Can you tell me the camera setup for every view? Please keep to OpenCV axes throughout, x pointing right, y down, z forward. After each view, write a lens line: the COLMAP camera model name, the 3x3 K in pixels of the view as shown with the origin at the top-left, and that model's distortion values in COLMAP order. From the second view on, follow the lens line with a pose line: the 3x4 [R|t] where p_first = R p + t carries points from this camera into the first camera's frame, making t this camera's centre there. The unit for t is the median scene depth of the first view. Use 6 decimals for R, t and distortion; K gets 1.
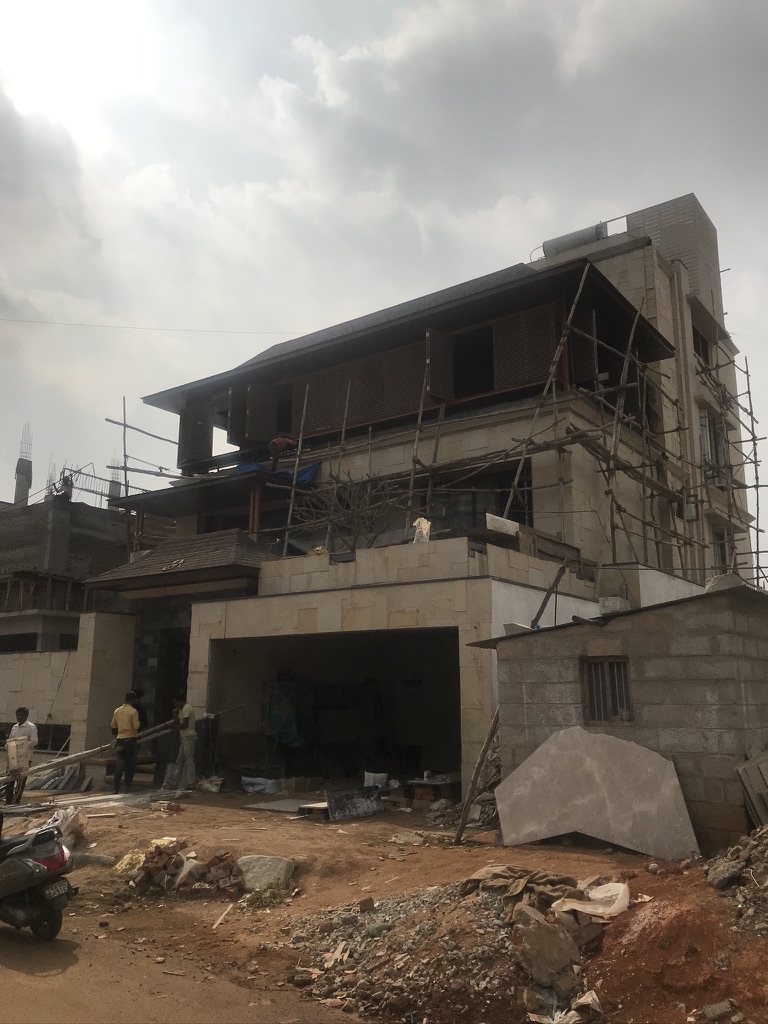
lens RADIAL K [[830.7, 0, 384.5], [0, 830.7, 509.4], [0, 0, 1]] dist [0.033506, -0.038024]
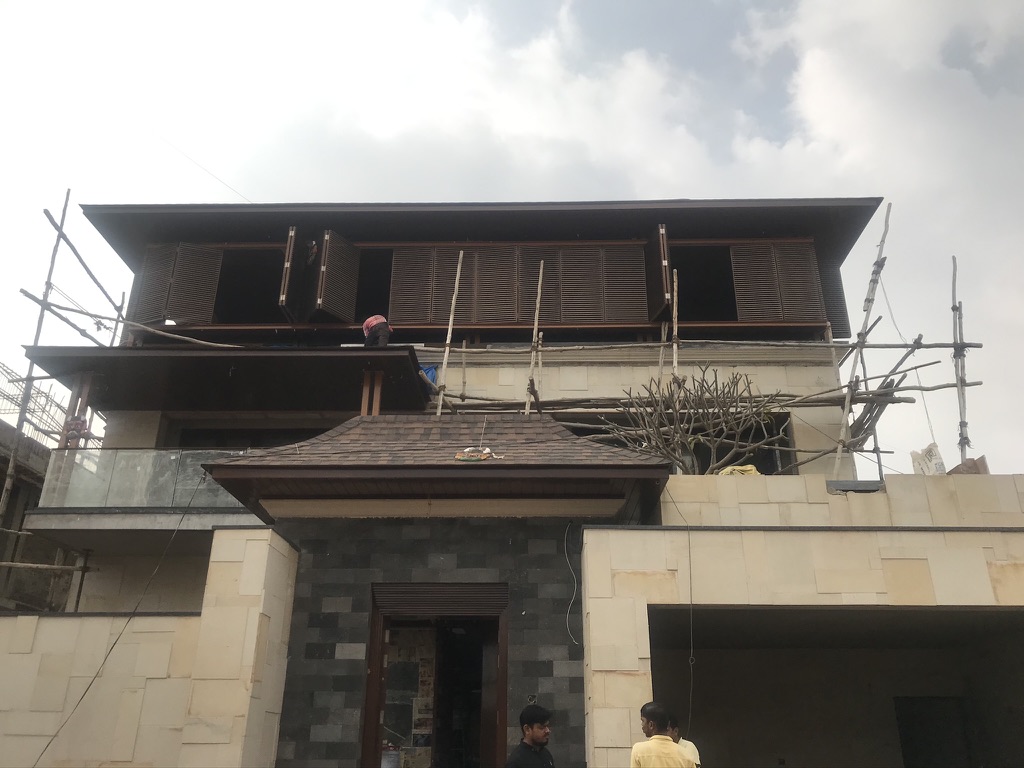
lens RADIAL K [[827.7, 0, 511.5], [0, 827.7, 372.8], [0, 0, 1]] dist [0.063549, -0.173725]
pose [[0.818277, 0.237748, 0.523353, -1.015344], [-0.125947, 0.962489, -0.240318, 0.274115], [-0.560857, 0.130732, 0.817526, 1.115463]]
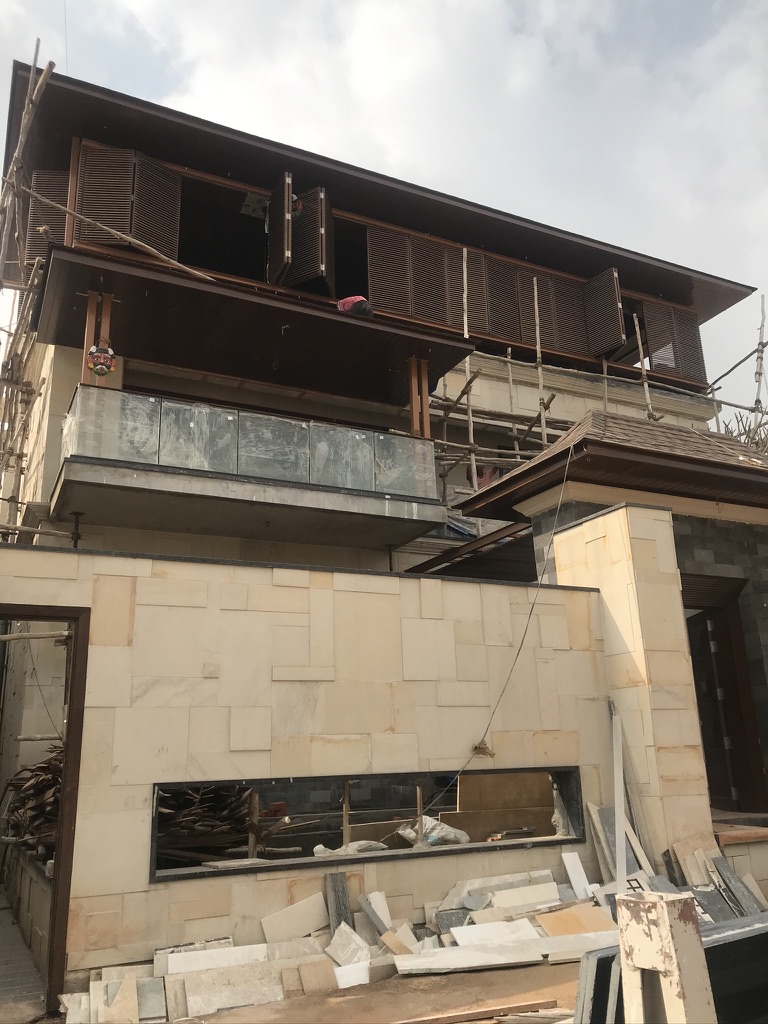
lens RADIAL K [[833.0, 0, 383.2], [0, 833.0, 509.3], [0, 0, 1]] dist [0.021519, -0.014872]
pose [[0.457720, 0.234362, 0.857652, -1.669046], [-0.159519, 0.970628, -0.180100, 0.472472], [-0.874669, -0.054376, 0.481661, 1.873690]]
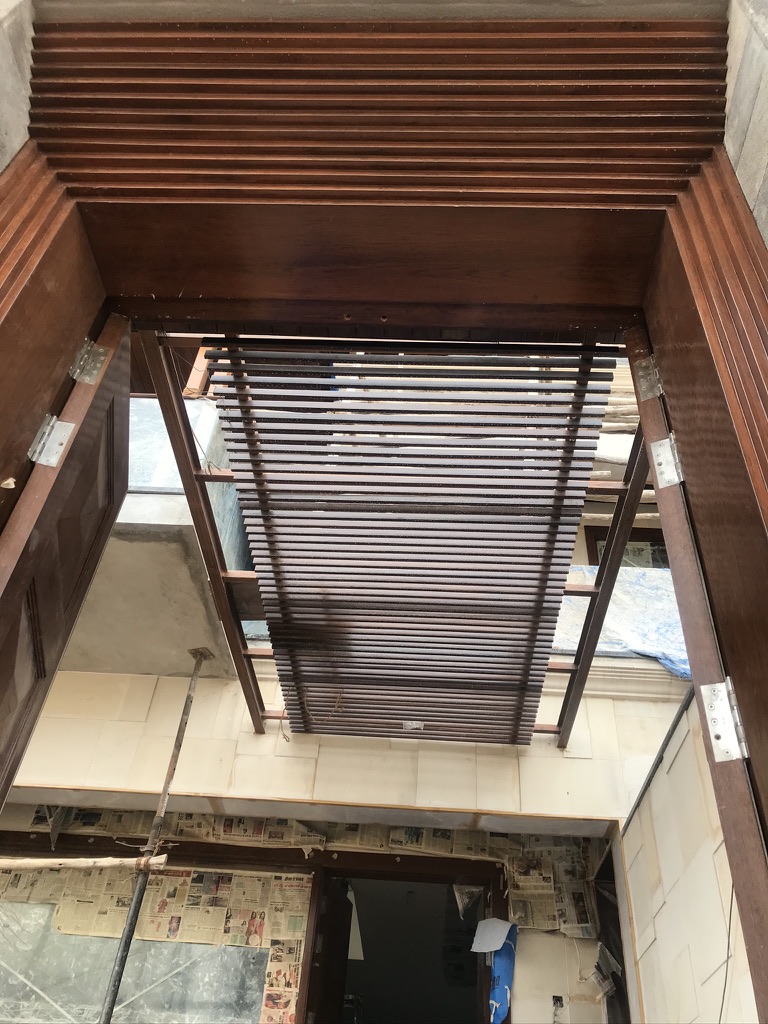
lens RADIAL K [[833.0, 0, 383.2], [0, 833.0, 509.3], [0, 0, 1]] dist [0.021519, -0.014872]
pose [[0.817938, 0.422593, 0.390374, -0.510576], [-0.186722, 0.836820, -0.514652, 0.499834], [-0.544161, 0.348062, 0.763375, 1.926430]]
